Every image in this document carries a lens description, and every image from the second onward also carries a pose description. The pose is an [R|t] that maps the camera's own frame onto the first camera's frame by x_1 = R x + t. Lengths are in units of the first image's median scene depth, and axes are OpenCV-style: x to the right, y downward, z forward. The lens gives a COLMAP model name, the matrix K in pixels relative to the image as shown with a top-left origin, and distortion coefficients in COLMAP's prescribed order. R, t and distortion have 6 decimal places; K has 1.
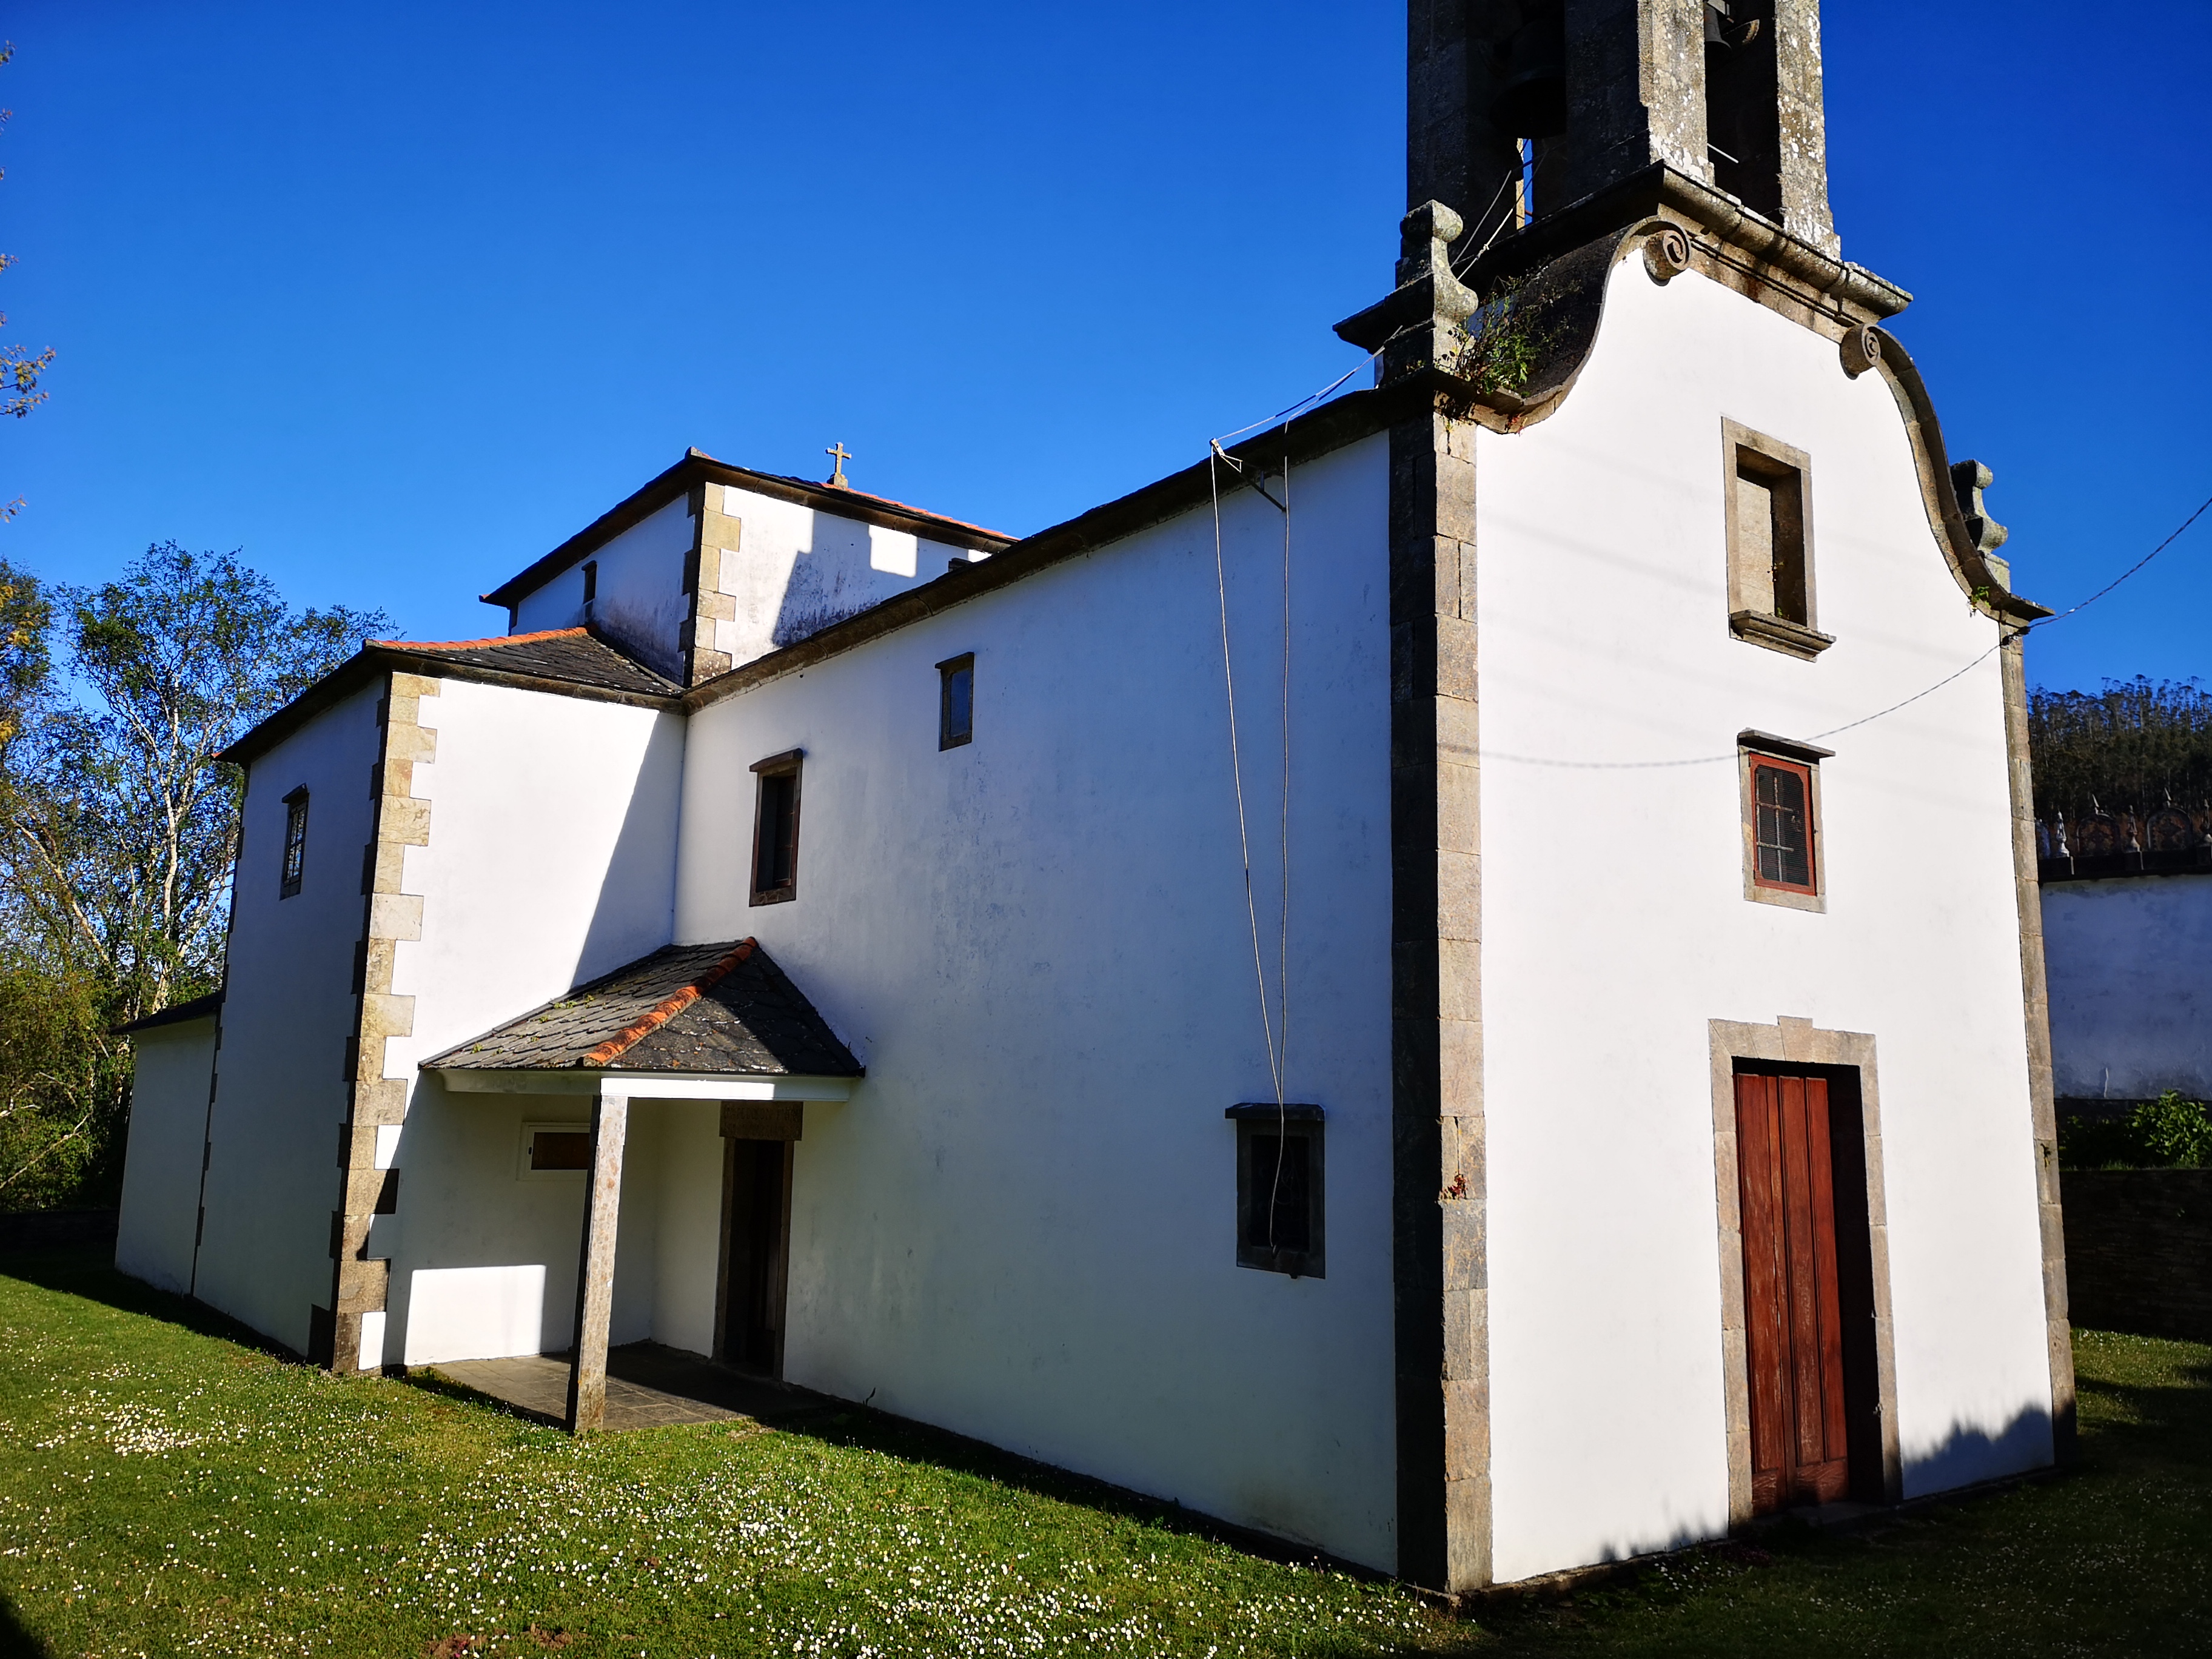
lens RADIAL K [[1689.5, 0, 1106.0], [0, 1689.5, 829.5], [0, 0, 1]] dist [0.082913, -0.068060]
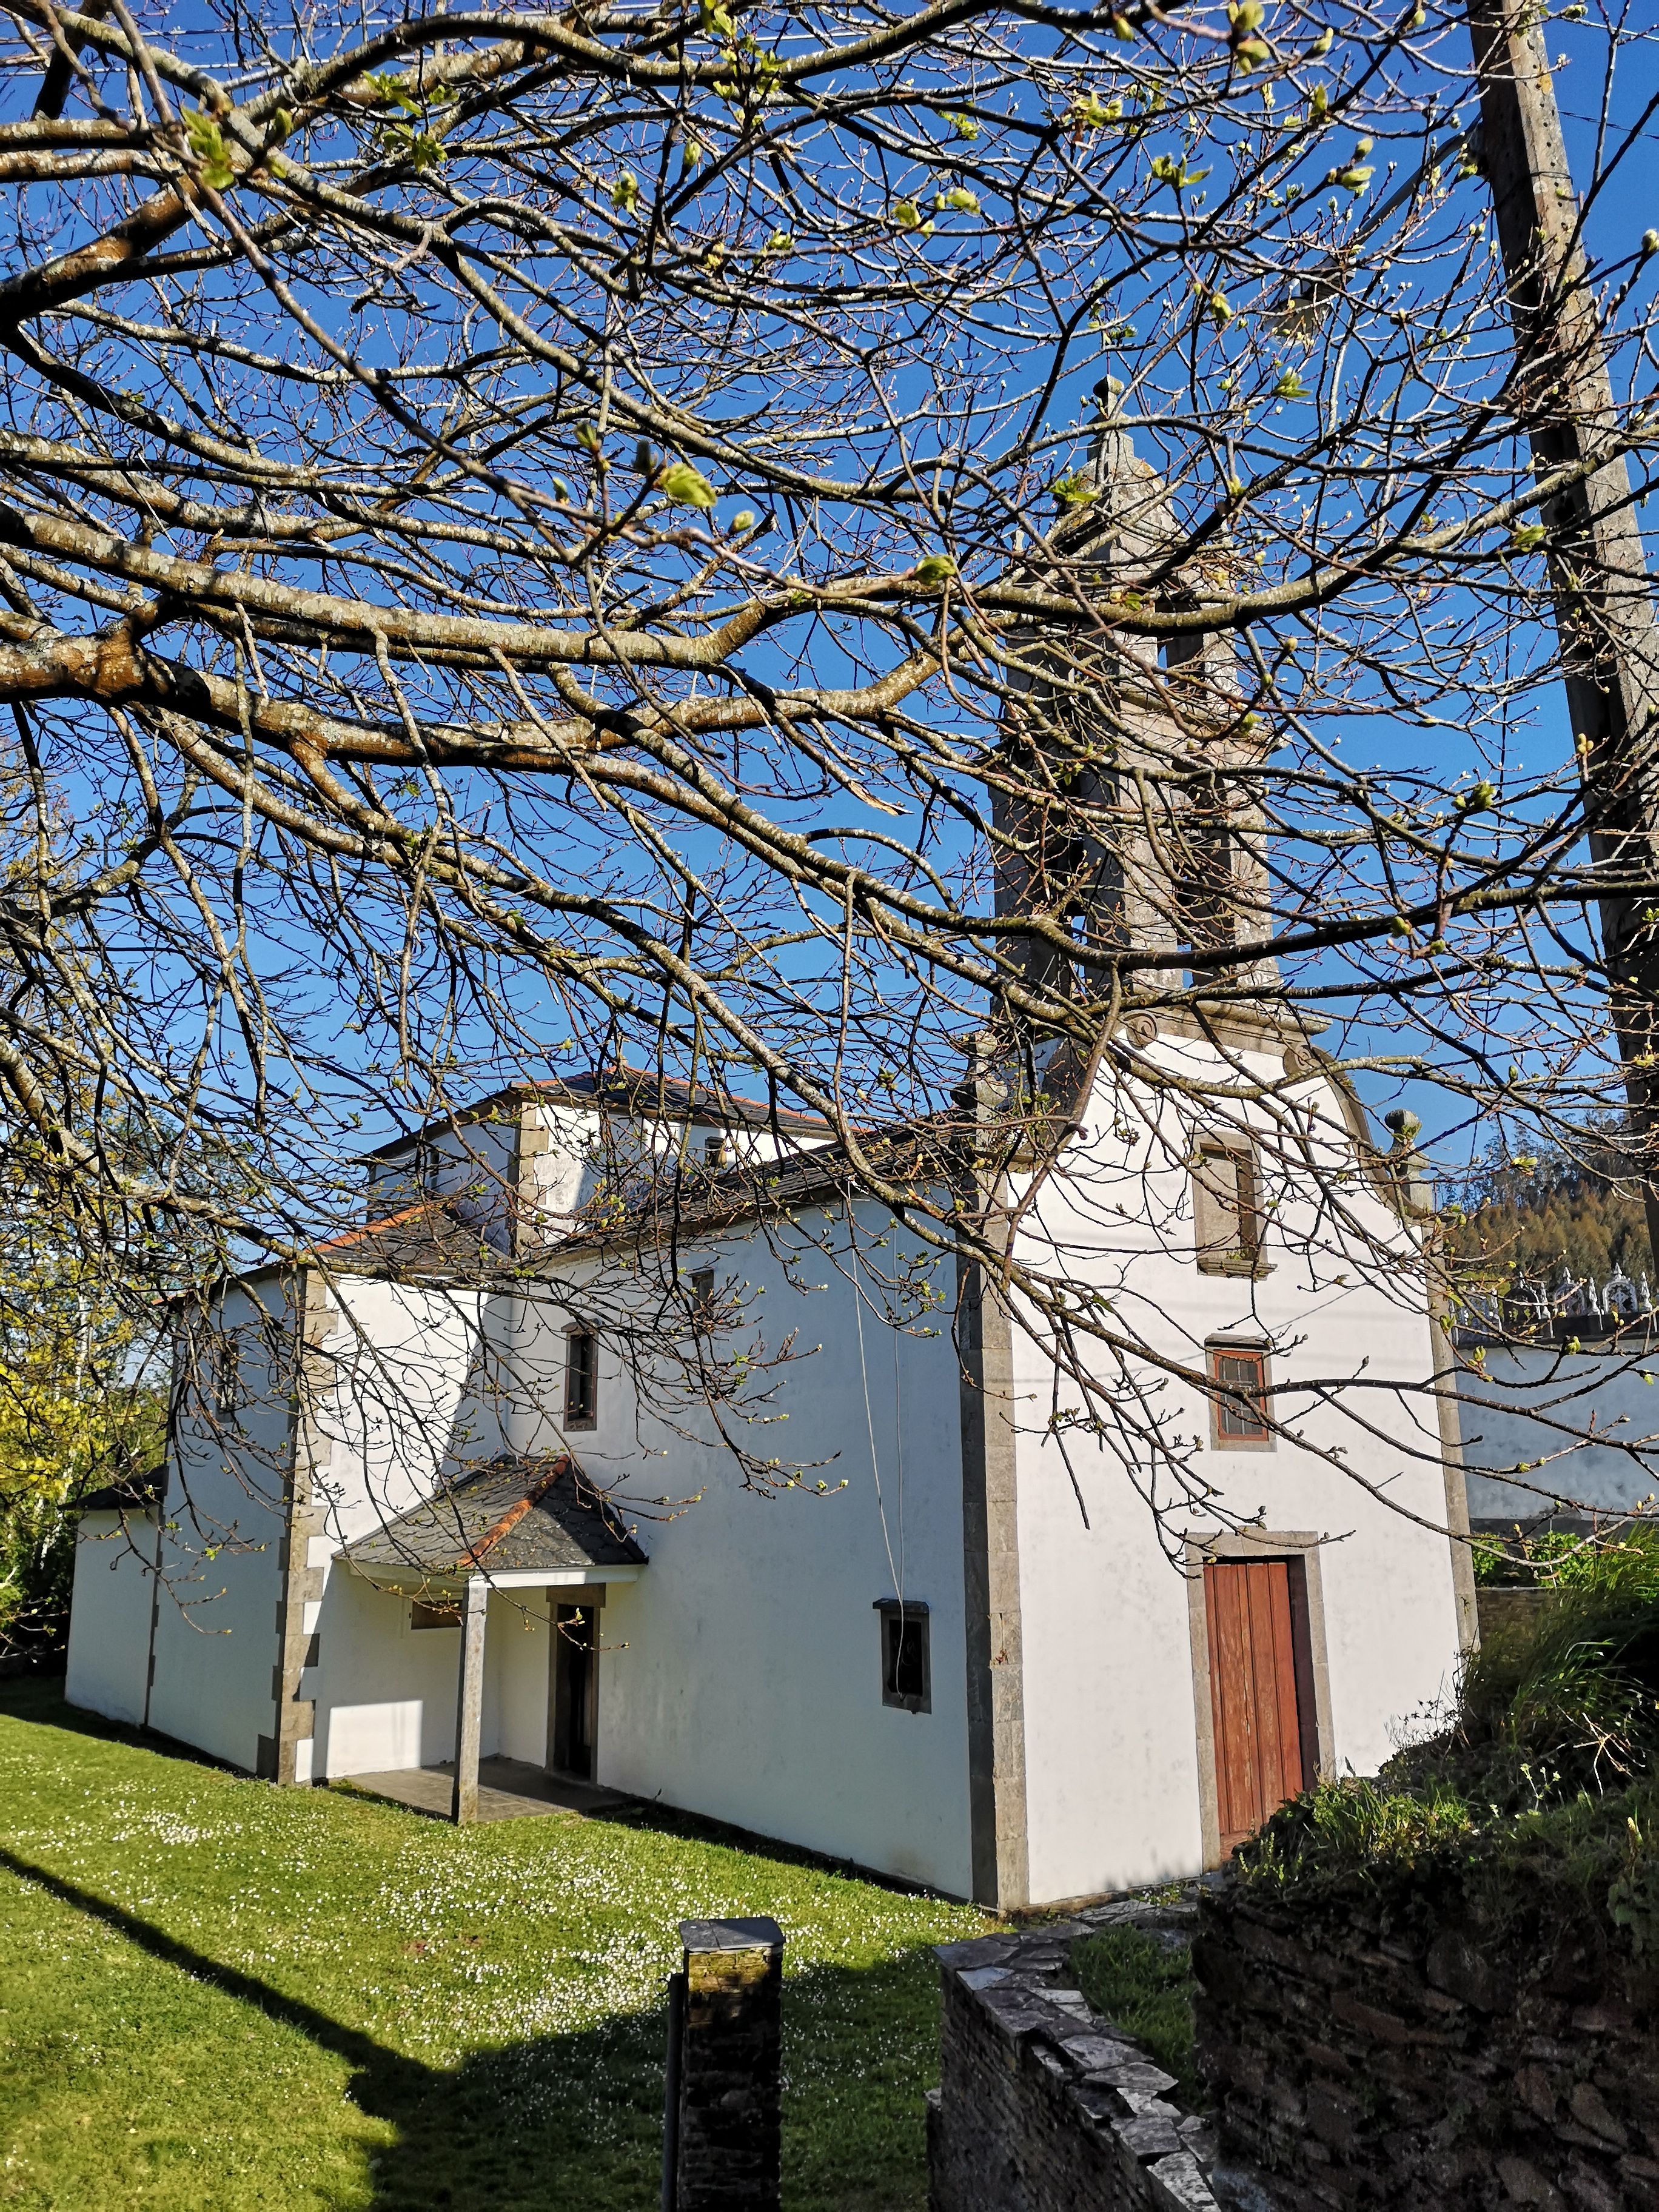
lens RADIAL K [[1746.6, 0, 829.5], [0, 1746.6, 1106.0], [0, 0, 1]] dist [0.113700, -0.117141]
pose [[0.998344, -0.037410, -0.043697, 0.102423], [0.035393, 0.998312, -0.046047, -0.189957], [0.045346, 0.044424, 0.997983, -0.560988]]
